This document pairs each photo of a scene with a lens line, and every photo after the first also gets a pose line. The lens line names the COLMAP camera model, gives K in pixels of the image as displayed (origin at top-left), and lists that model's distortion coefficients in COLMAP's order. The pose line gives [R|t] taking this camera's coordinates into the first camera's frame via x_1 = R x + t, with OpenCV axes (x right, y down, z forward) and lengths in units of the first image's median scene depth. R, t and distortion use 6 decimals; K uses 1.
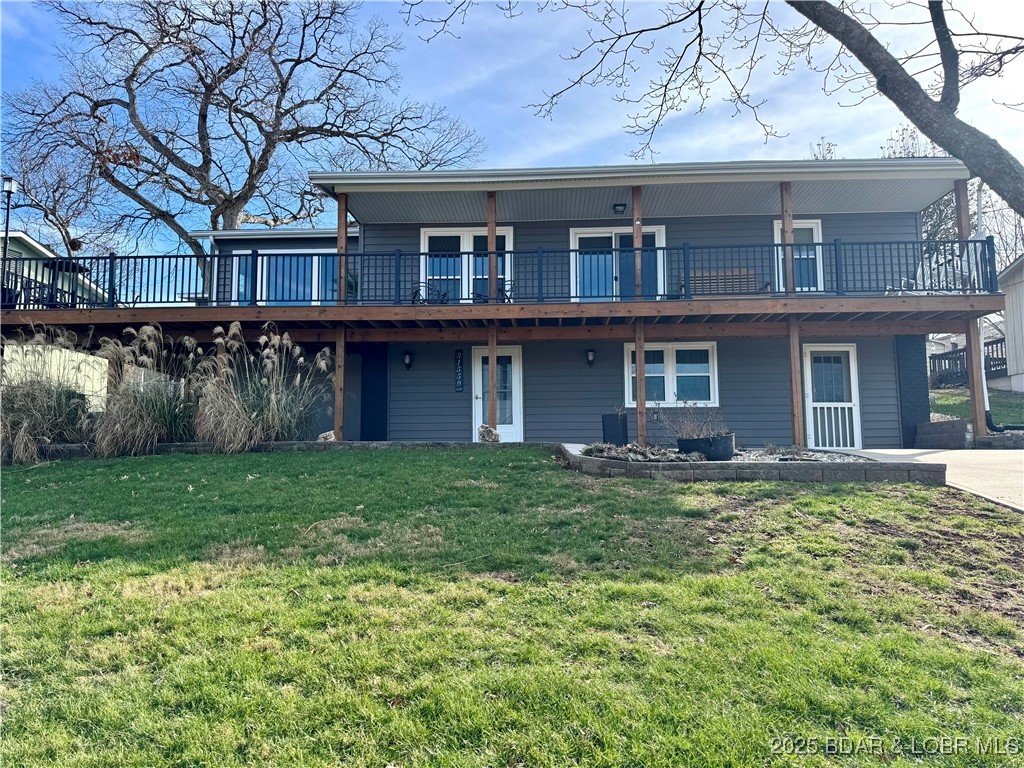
lens RADIAL K [[713.3, 0, 512.0], [0, 713.3, 384.0], [0, 0, 1]] dist [0.073451, -0.089936]
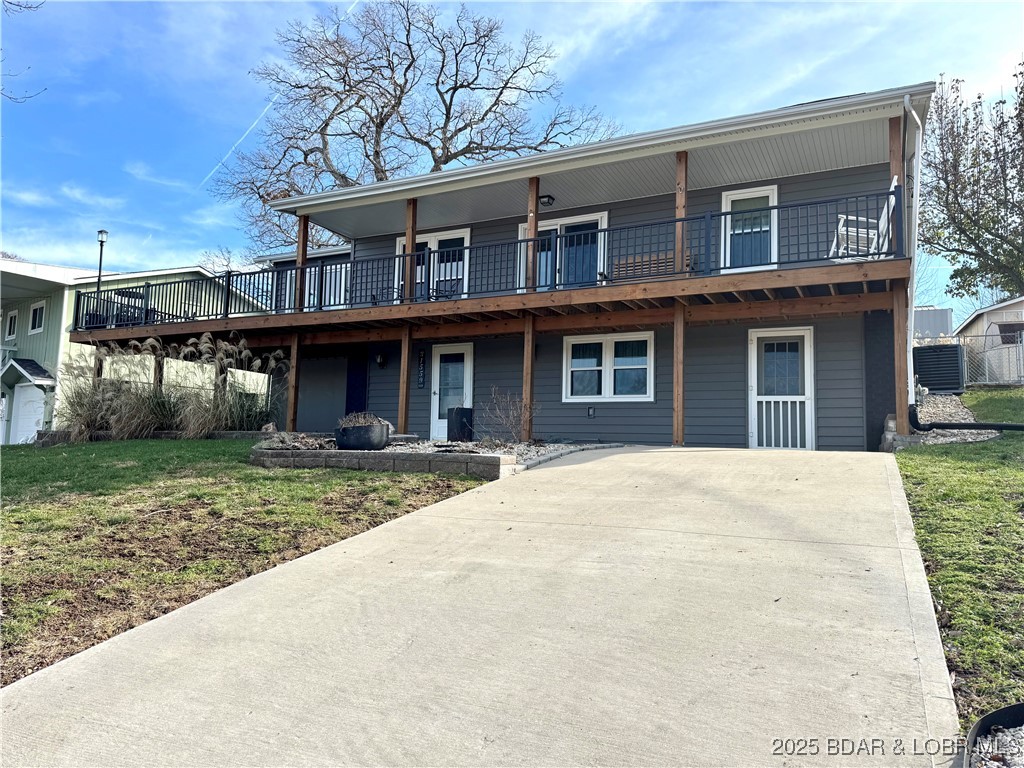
lens RADIAL K [[713.3, 0, 512.0], [0, 713.3, 384.0], [0, 0, 1]] dist [0.073451, -0.089936]
pose [[0.918040, -0.013426, -0.396261, 0.483013], [0.013541, 0.999905, -0.002508, 0.009175], [0.396258, -0.003063, 0.918134, 0.077931]]
